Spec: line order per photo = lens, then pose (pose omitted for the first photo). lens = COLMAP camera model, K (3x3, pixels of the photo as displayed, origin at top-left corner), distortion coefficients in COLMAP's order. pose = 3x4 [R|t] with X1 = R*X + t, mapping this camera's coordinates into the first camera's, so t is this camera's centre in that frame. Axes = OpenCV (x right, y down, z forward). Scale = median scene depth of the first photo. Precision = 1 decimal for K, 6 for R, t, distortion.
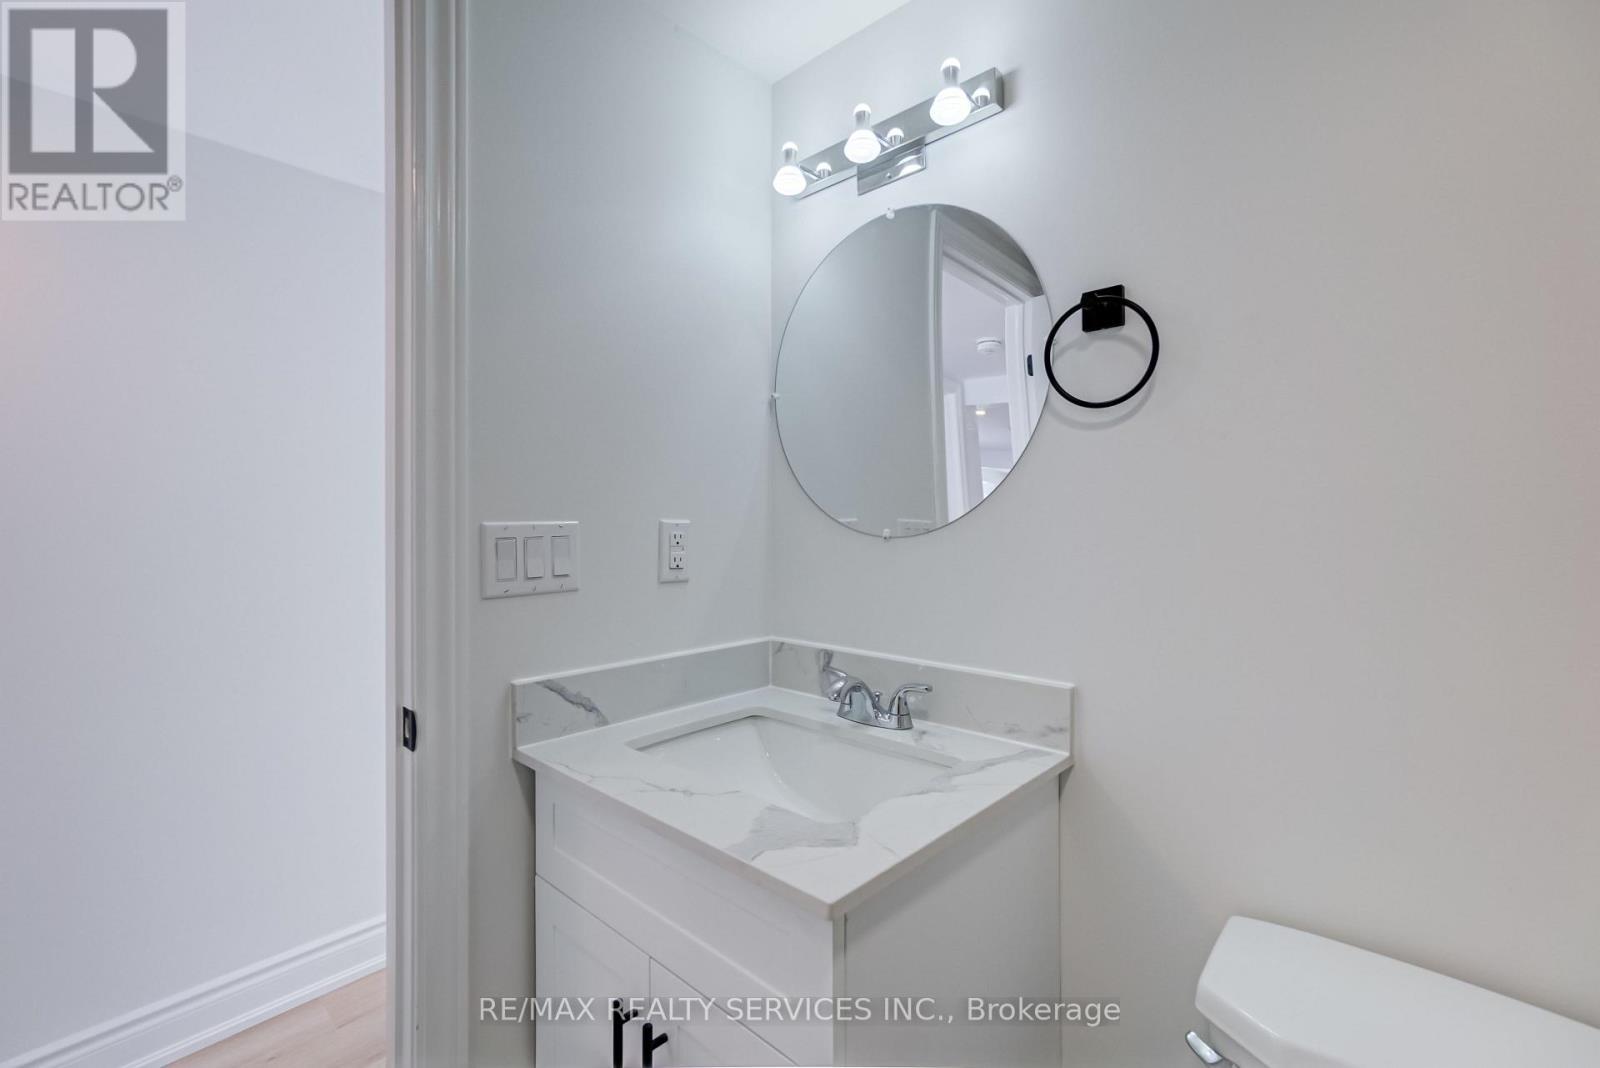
lens RADIAL K [[692.2, 0, 781.2], [0, 692.2, 521.7], [0, 0, 1]] dist [-0.001498, 0.000783]
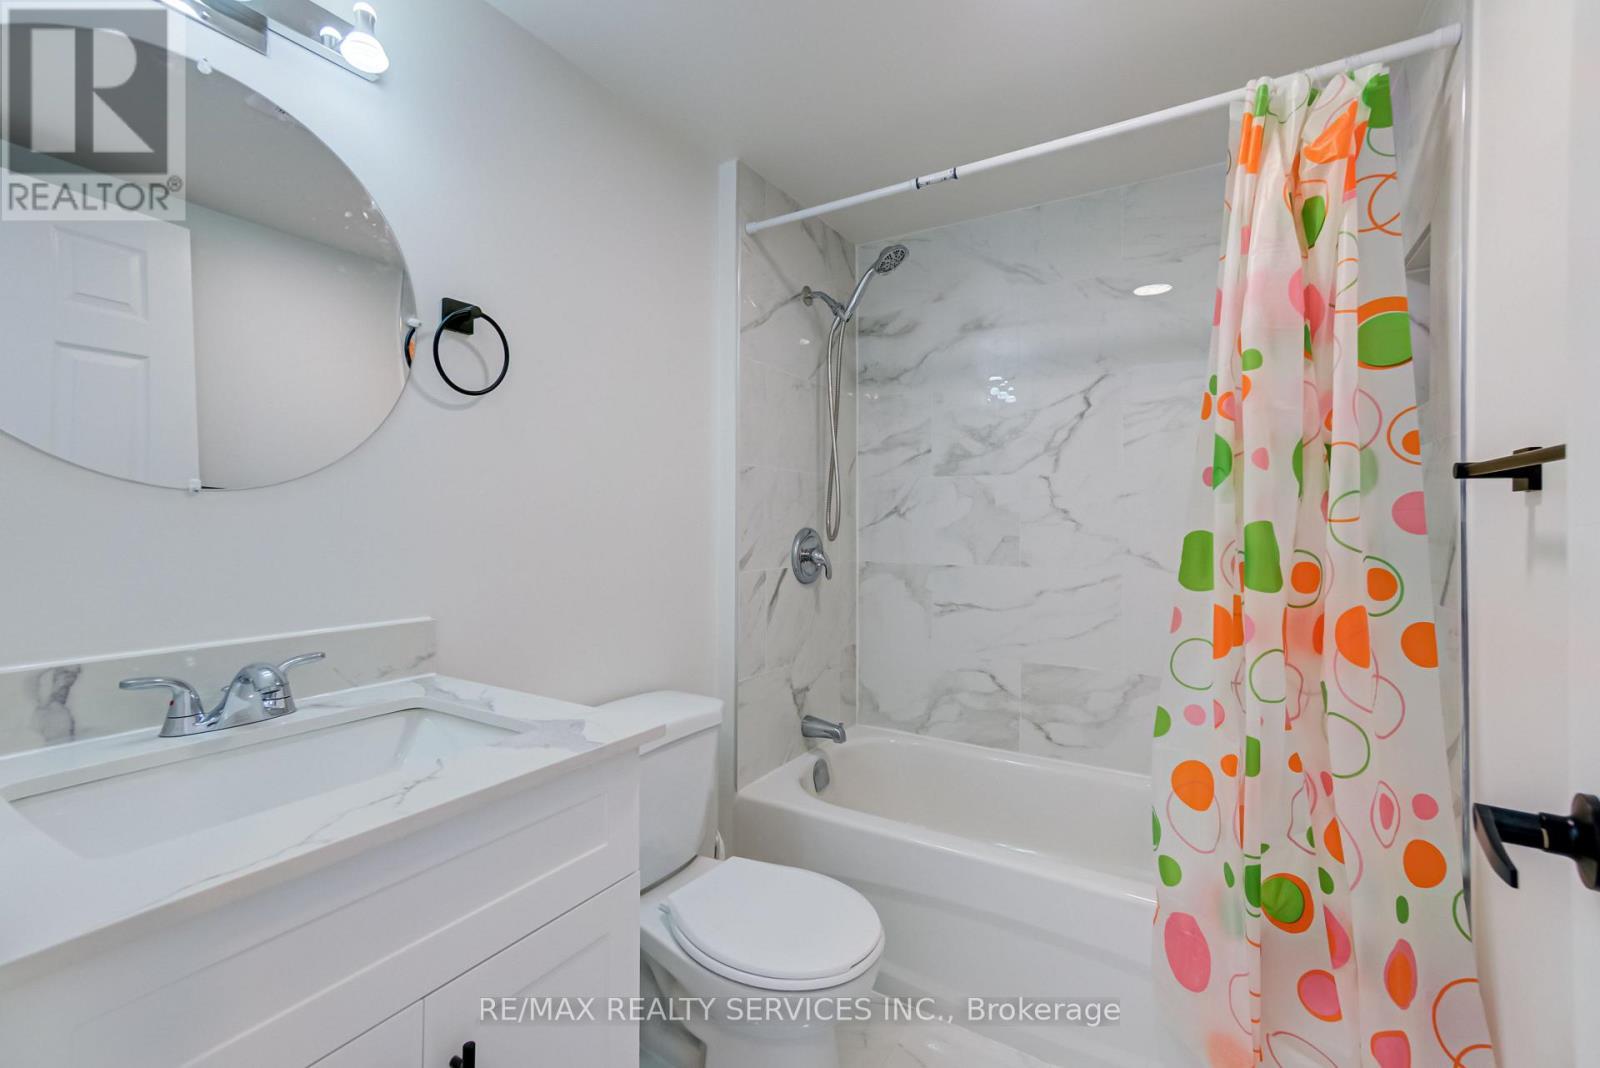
lens RADIAL K [[692.2, 0, 781.2], [0, 692.2, 521.7], [0, 0, 1]] dist [-0.001498, 0.000783]
pose [[-0.193513, 0.004935, 0.981085, -0.888491], [0.001081, 0.999988, -0.004817, 0.078657], [-0.981097, 0.000128, -0.193516, 0.647354]]
